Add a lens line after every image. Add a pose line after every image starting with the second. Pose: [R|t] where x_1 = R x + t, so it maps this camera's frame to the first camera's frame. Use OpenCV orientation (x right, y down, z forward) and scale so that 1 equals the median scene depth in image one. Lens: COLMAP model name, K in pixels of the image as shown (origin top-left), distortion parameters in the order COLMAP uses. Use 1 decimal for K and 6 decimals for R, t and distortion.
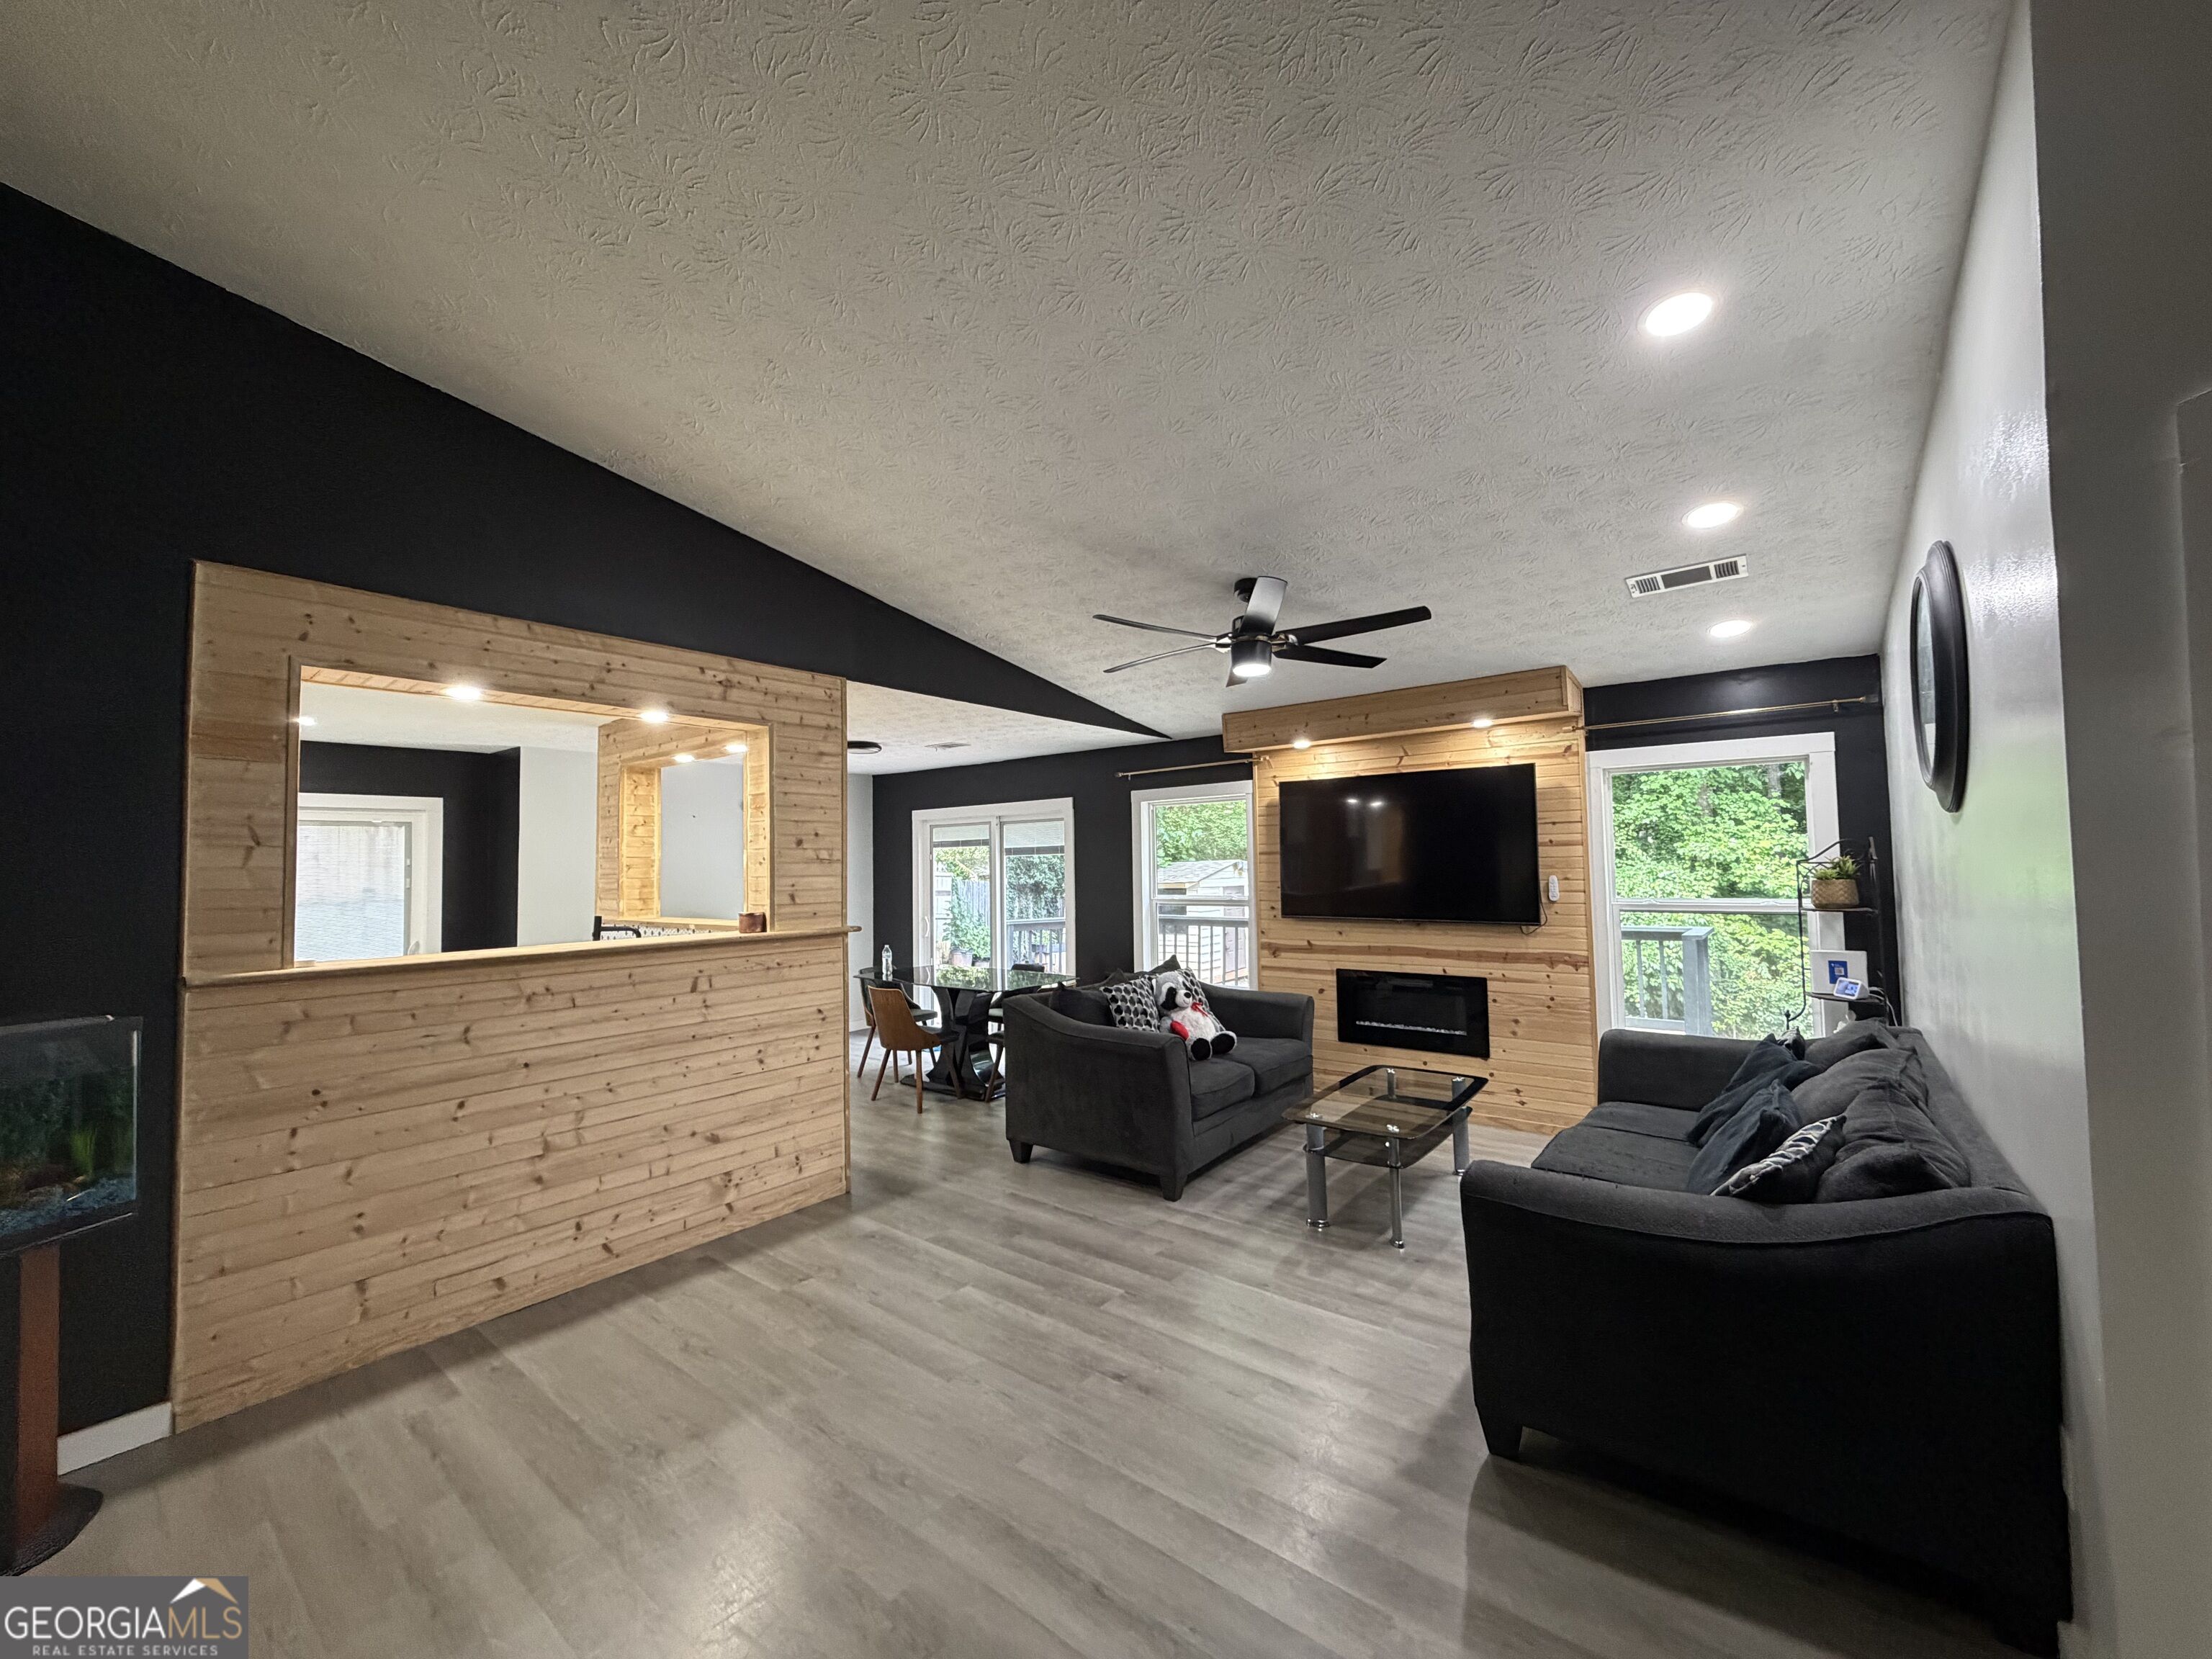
lens RADIAL K [[877.3, 0, 1100.1], [0, 877.3, 829.1], [0, 0, 1]] dist [0.000567, 0.000241]
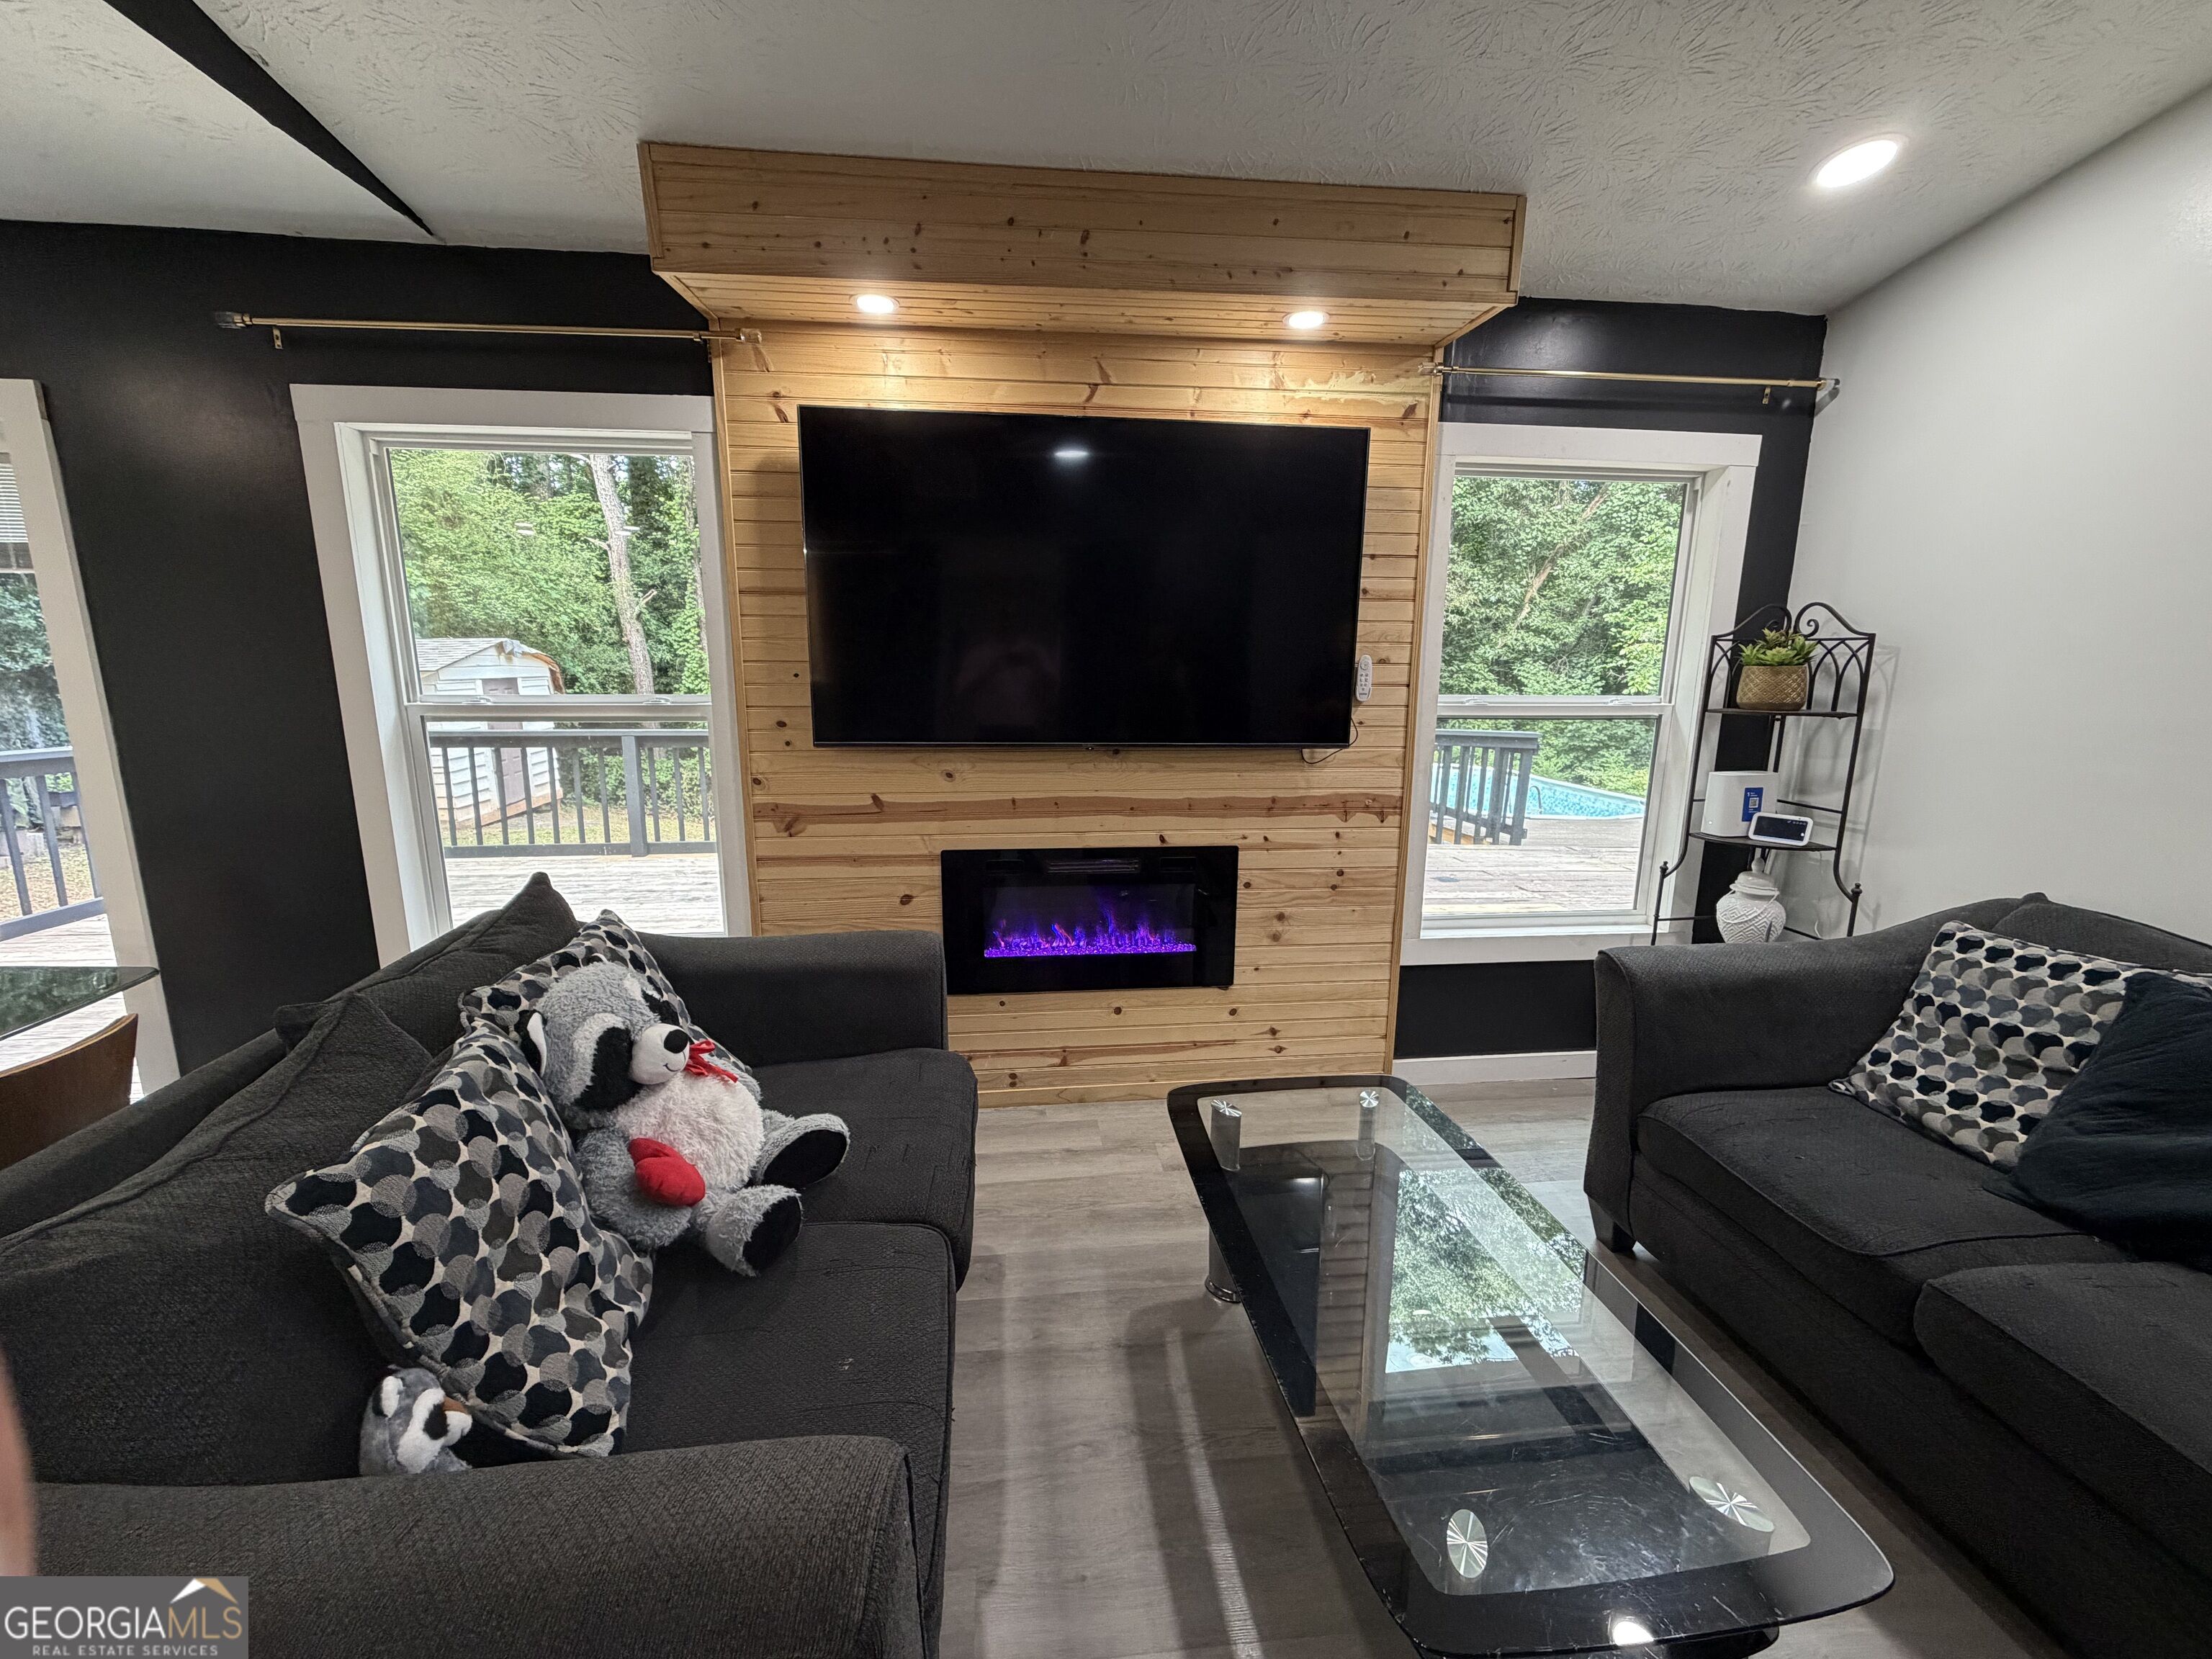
lens RADIAL K [[877.3, 0, 1100.1], [0, 877.3, 829.1], [0, 0, 1]] dist [0.000567, 0.000241]
pose [[0.711931, -0.113537, 0.693011, 0.005179], [-0.048910, 0.976431, 0.210216, 0.048717], [-0.700544, -0.183555, 0.689598, 0.675244]]
